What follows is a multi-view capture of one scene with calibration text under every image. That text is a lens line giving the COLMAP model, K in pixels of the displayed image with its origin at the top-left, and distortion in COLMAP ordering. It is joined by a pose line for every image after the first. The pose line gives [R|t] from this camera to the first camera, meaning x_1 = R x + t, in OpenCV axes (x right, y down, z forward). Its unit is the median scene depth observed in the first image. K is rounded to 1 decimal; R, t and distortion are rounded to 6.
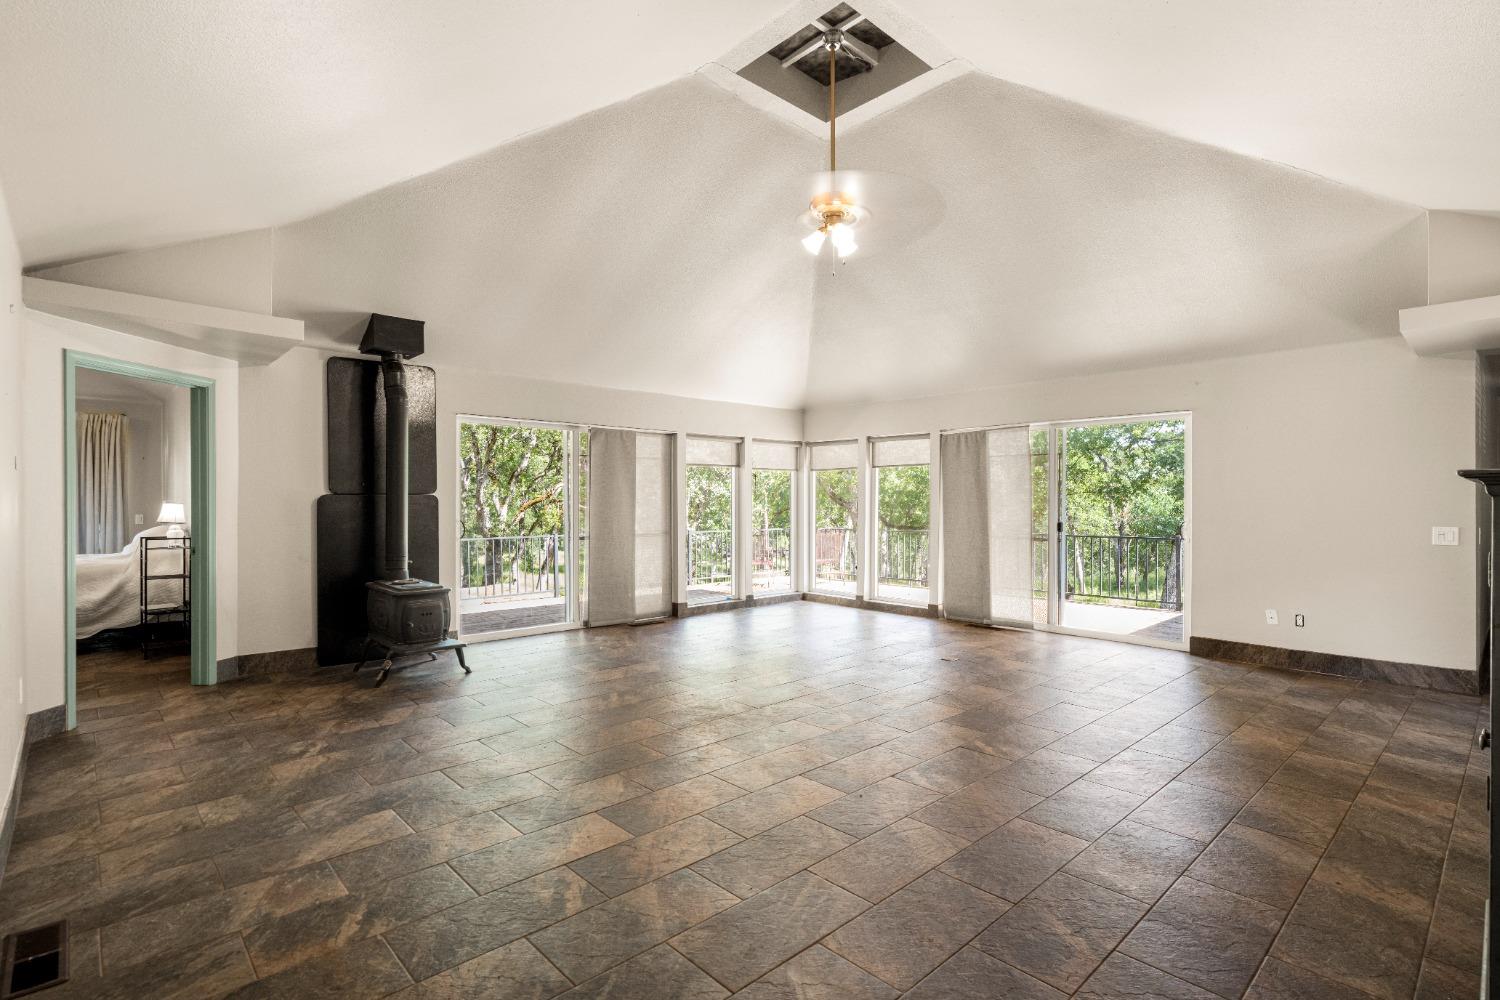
lens RADIAL K [[721.4, 0, 748.1], [0, 721.4, 501.6], [0, 0, 1]] dist [0.000798, -0.000442]
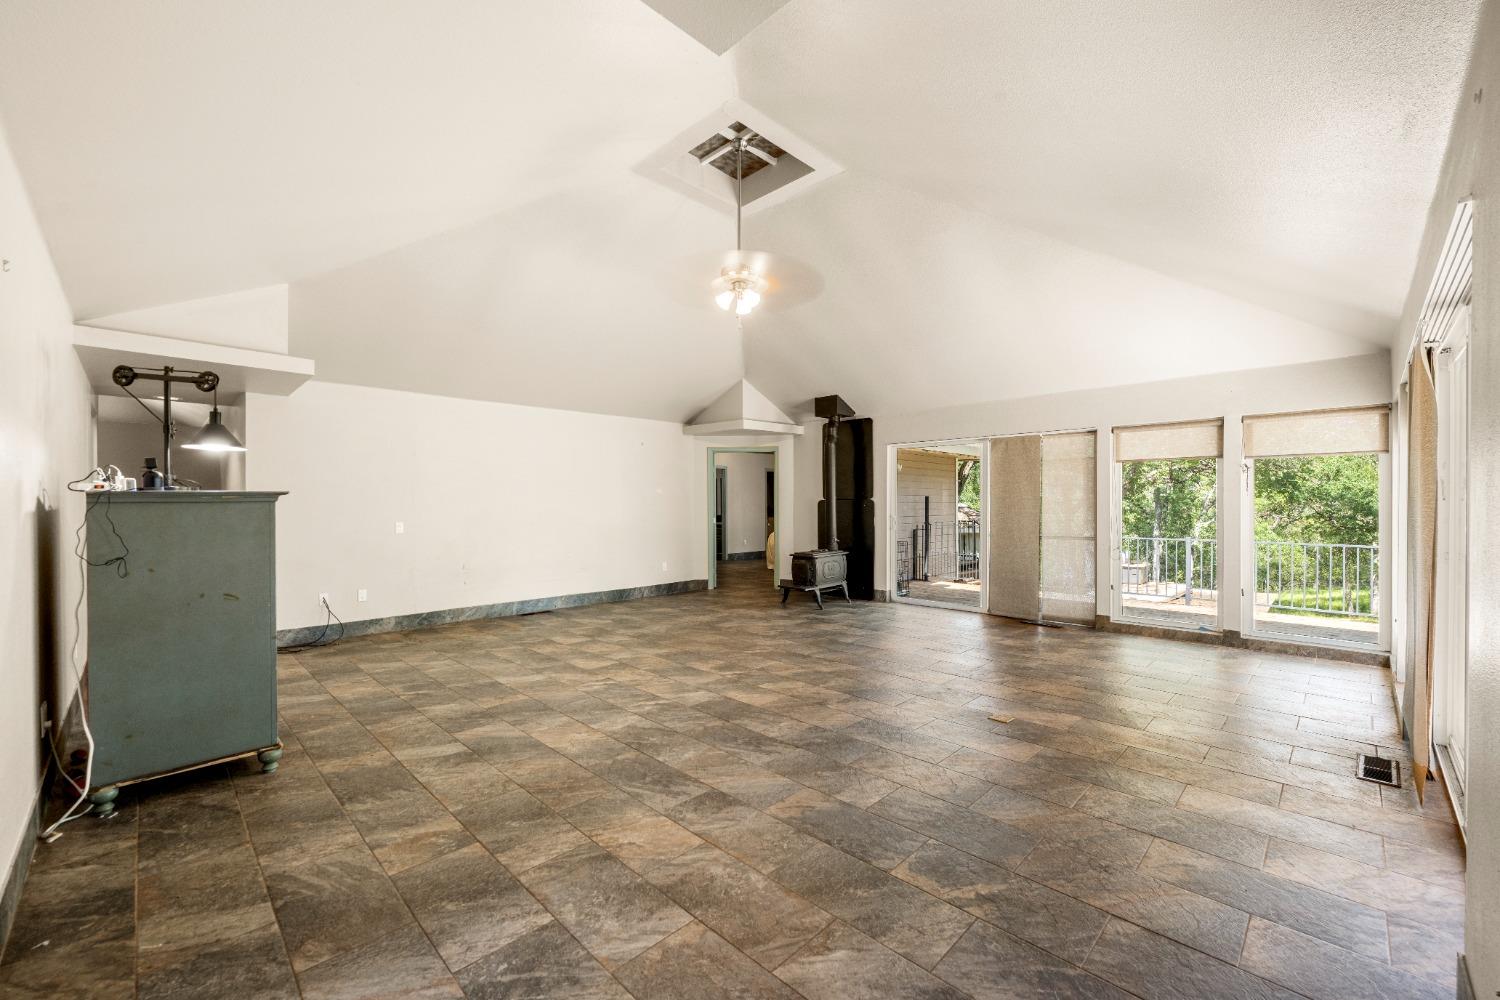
lens RADIAL K [[604.5, 0, 748.5], [0, 604.5, 504.1], [0, 0, 1]] dist [-0.001001, 0.000827]
pose [[0.040065, -0.000852, -0.999197, 0.922493], [-0.001869, 0.999998, -0.000927, 0.002163], [0.999195, 0.001905, 0.040063, 0.757534]]
